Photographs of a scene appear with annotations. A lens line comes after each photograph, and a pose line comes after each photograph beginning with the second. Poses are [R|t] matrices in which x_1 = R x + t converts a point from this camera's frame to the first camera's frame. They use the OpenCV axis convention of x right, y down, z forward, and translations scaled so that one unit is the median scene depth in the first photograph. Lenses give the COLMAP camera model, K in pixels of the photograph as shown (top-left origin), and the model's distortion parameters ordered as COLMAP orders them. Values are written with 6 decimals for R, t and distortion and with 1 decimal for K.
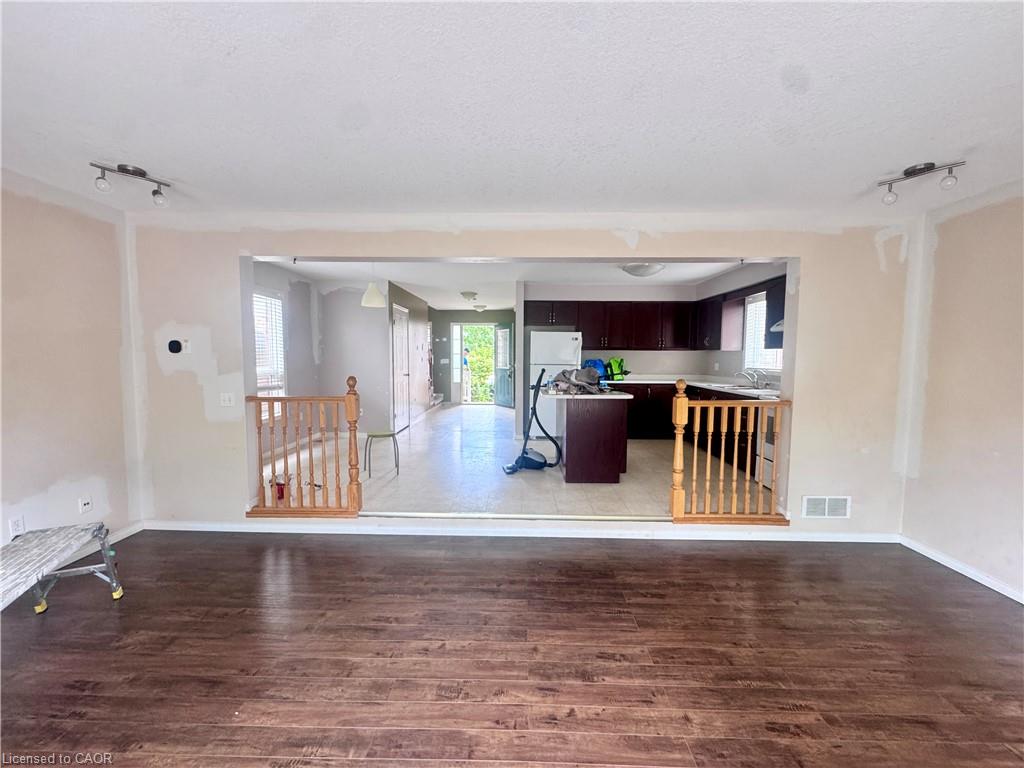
lens RADIAL K [[413.4, 0, 512.0], [0, 413.4, 384.0], [0, 0, 1]] dist [-0.002286, -0.000136]
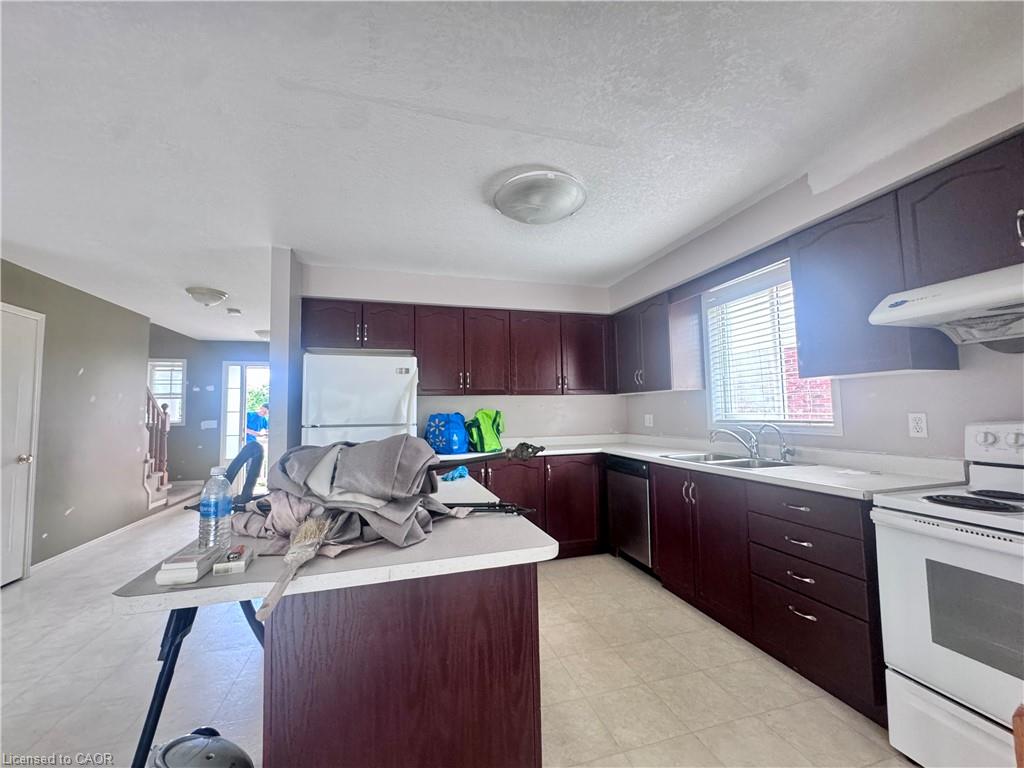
lens RADIAL K [[413.4, 0, 512.0], [0, 413.4, 384.0], [0, 0, 1]] dist [-0.002286, -0.000136]
pose [[0.954651, -0.003291, 0.297710, 0.232623], [0.044864, 0.990111, -0.132917, -0.043188], [-0.294329, 0.140246, 0.945358, 0.907458]]
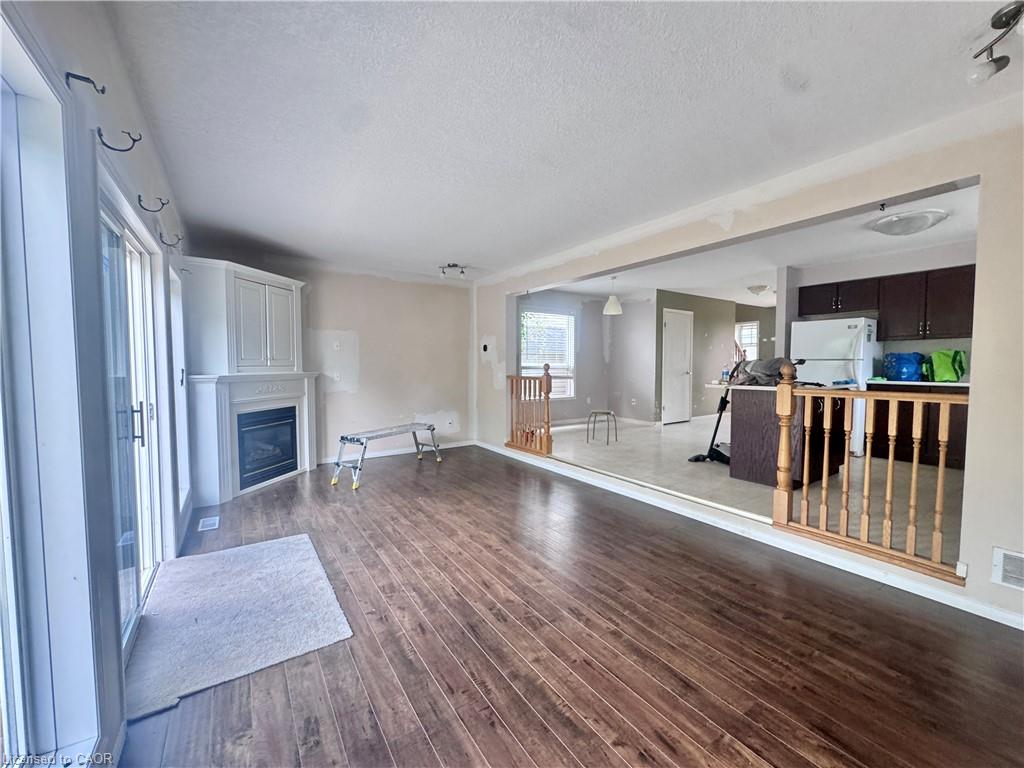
lens RADIAL K [[413.5, 0, 512.0], [0, 413.5, 384.0], [0, 0, 1]] dist [0.000185, -0.000102]
pose [[0.574415, 0.033413, -0.817882, 0.769397], [-0.053358, 0.998570, 0.003320, 0.058123], [0.816823, 0.041734, 0.575377, 0.024329]]
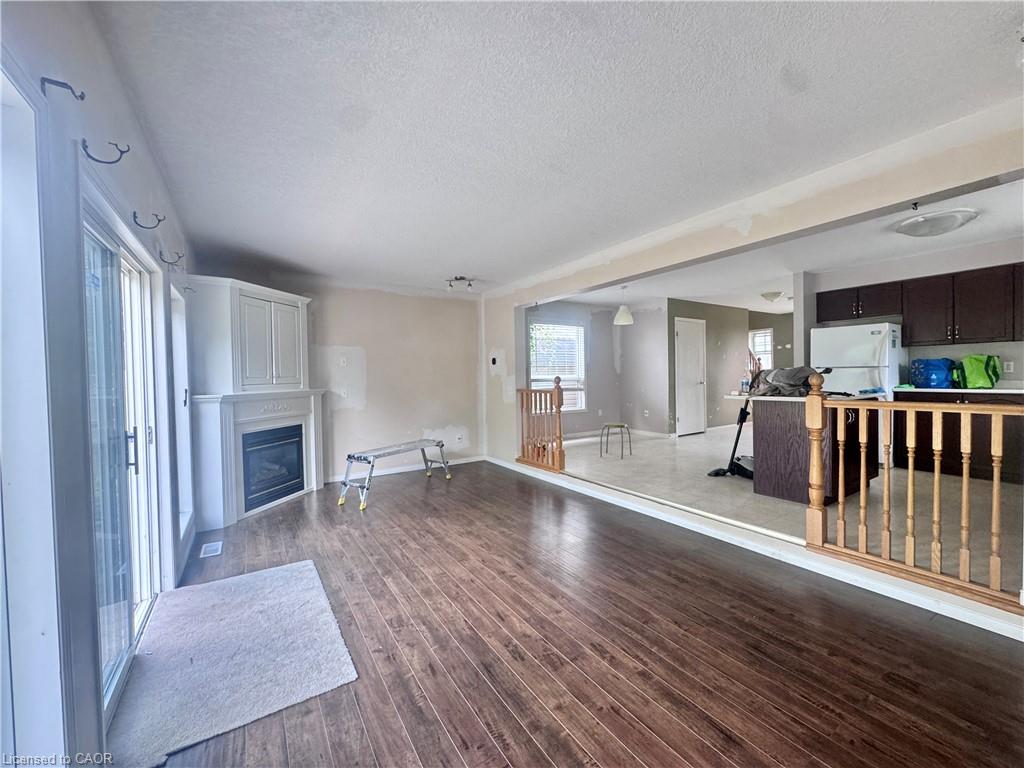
lens RADIAL K [[413.5, 0, 512.0], [0, 413.5, 384.0], [0, 0, 1]] dist [-0.000465, 0.000061]
pose [[0.558594, 0.001258, -0.829441, 0.732926], [-0.036973, 0.999043, -0.023385, 0.049617], [0.828617, 0.043730, 0.558105, 0.040654]]
